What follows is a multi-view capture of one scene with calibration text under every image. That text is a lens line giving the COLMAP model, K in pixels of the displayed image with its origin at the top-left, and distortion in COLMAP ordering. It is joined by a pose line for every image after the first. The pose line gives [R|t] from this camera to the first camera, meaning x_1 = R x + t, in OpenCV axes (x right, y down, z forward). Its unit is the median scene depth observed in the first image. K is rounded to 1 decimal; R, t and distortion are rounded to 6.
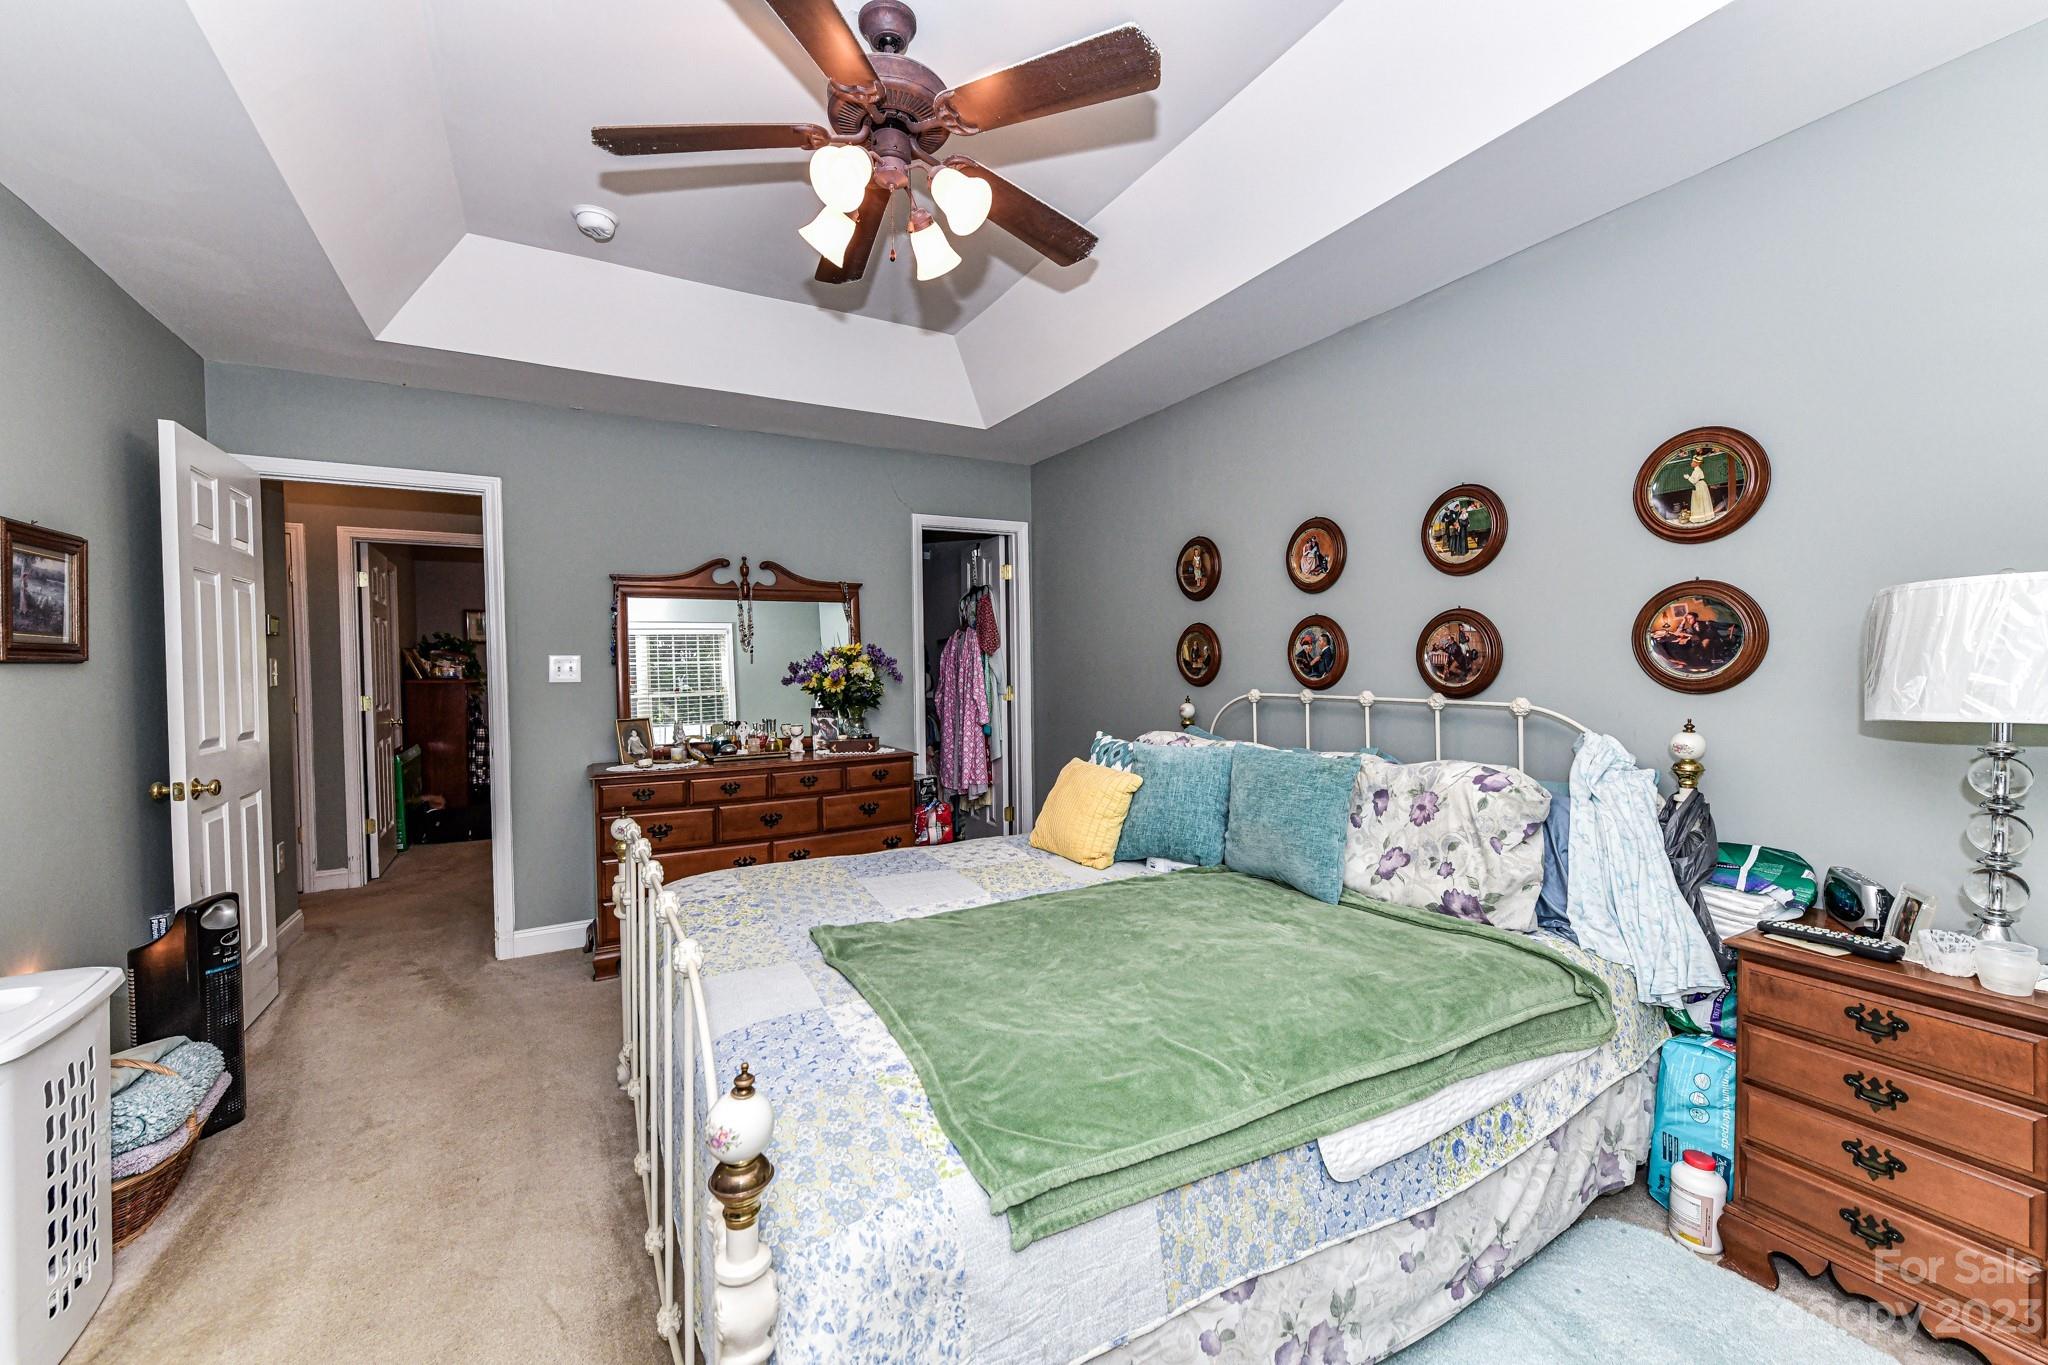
lens RADIAL K [[808.3, 0, 1032.0], [0, 808.3, 676.5], [0, 0, 1]] dist [0.002283, -0.000718]
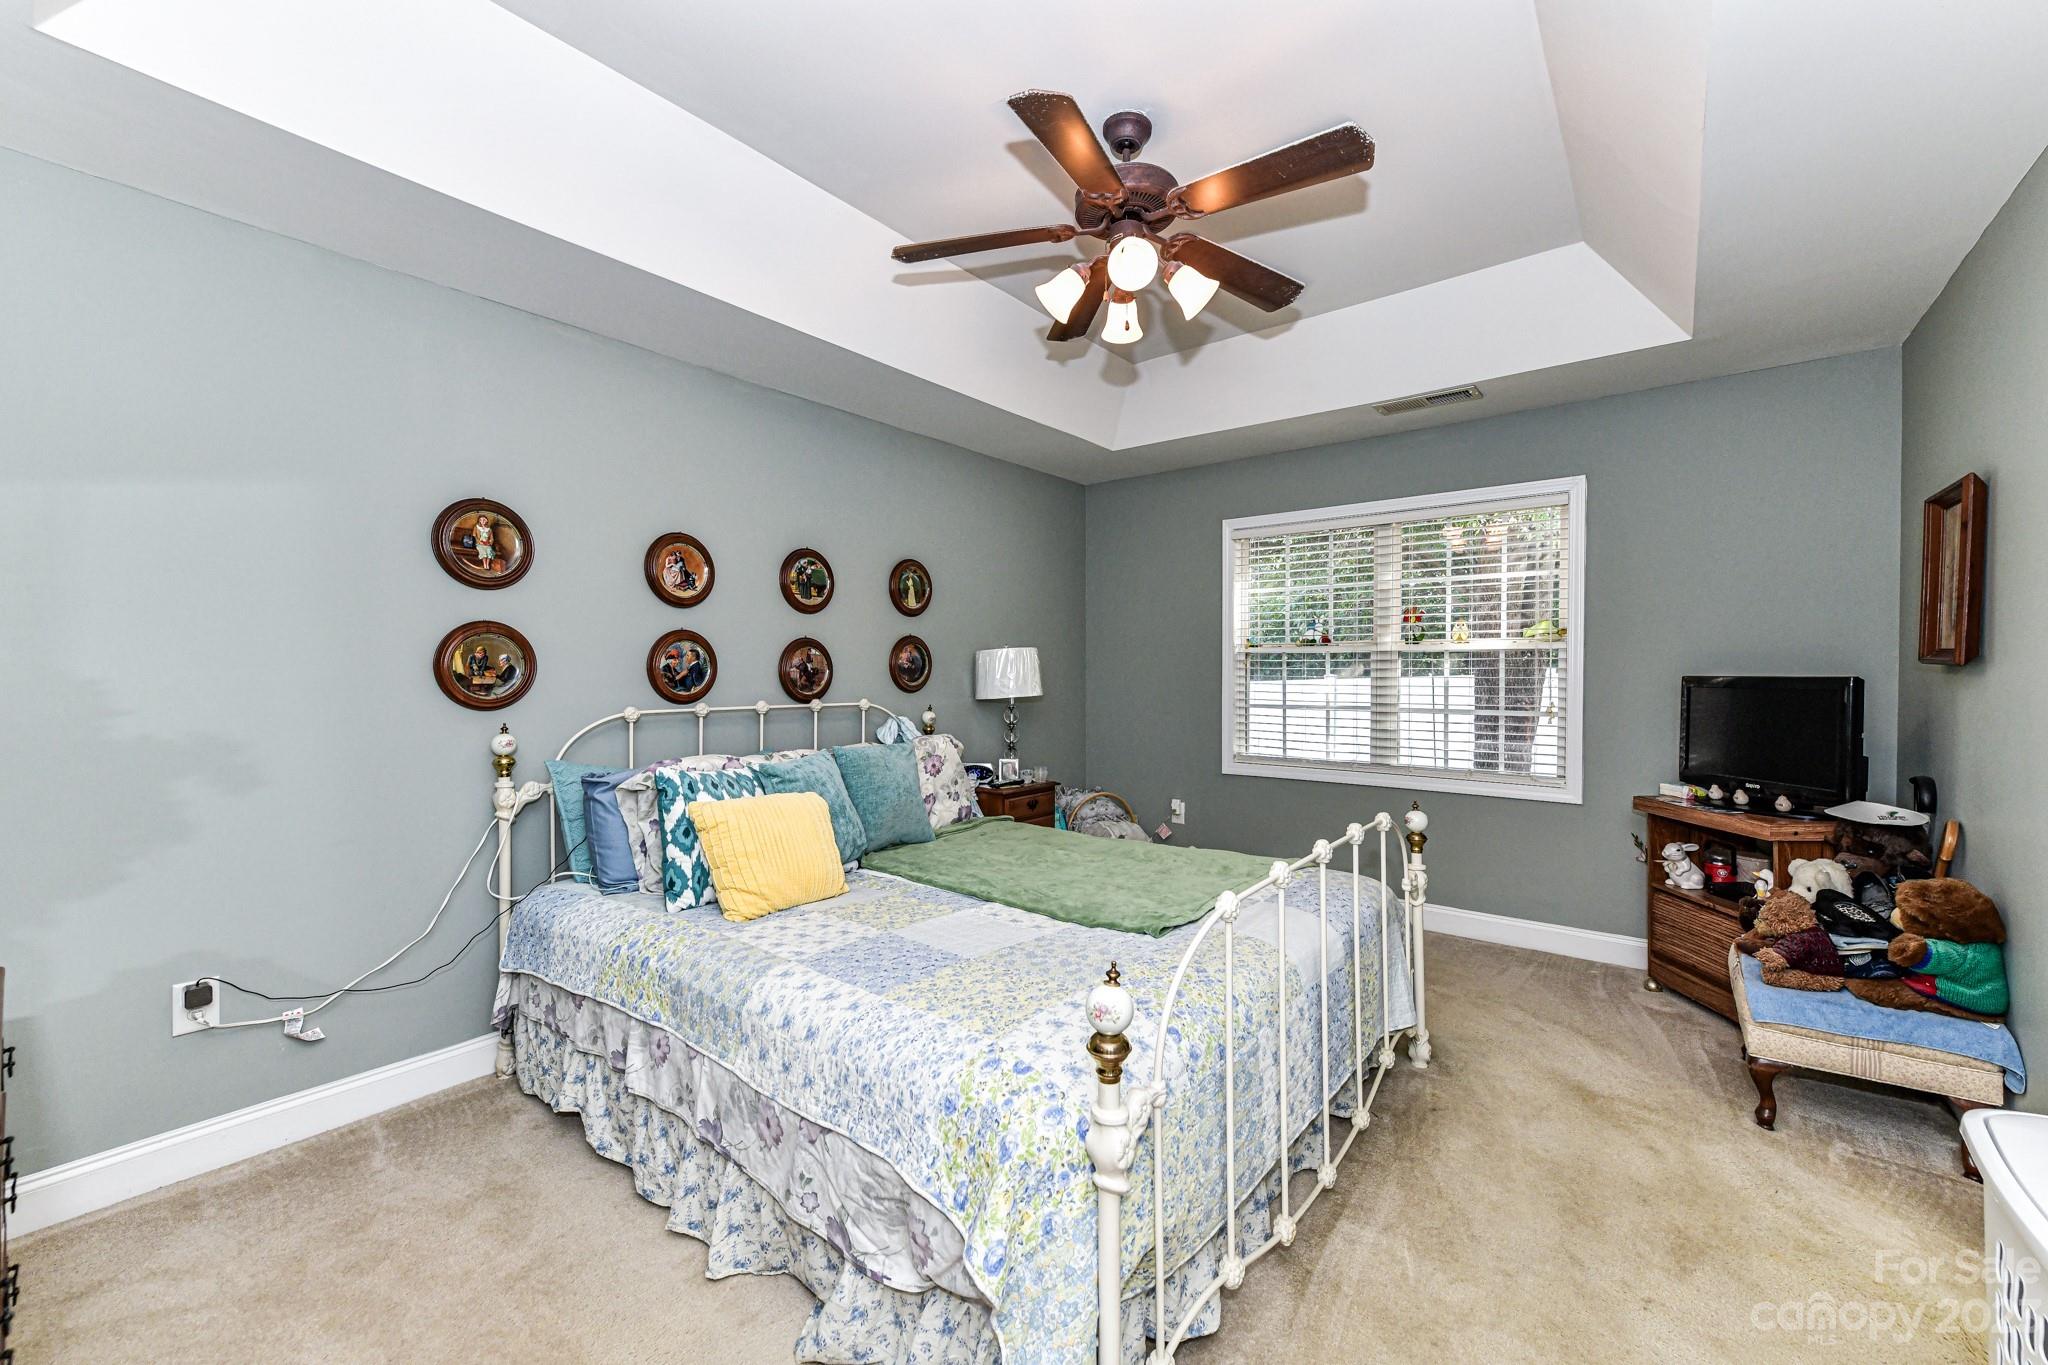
lens RADIAL K [[808.3, 0, 1034.8], [0, 808.3, 690.8], [0, 0, 1]] dist [0.002283, -0.000718]
pose [[-0.379919, -0.010361, 0.924962, -0.879240], [0.020261, 0.999604, 0.019520, -0.012733], [-0.924798, 0.026156, -0.379559, 1.150847]]
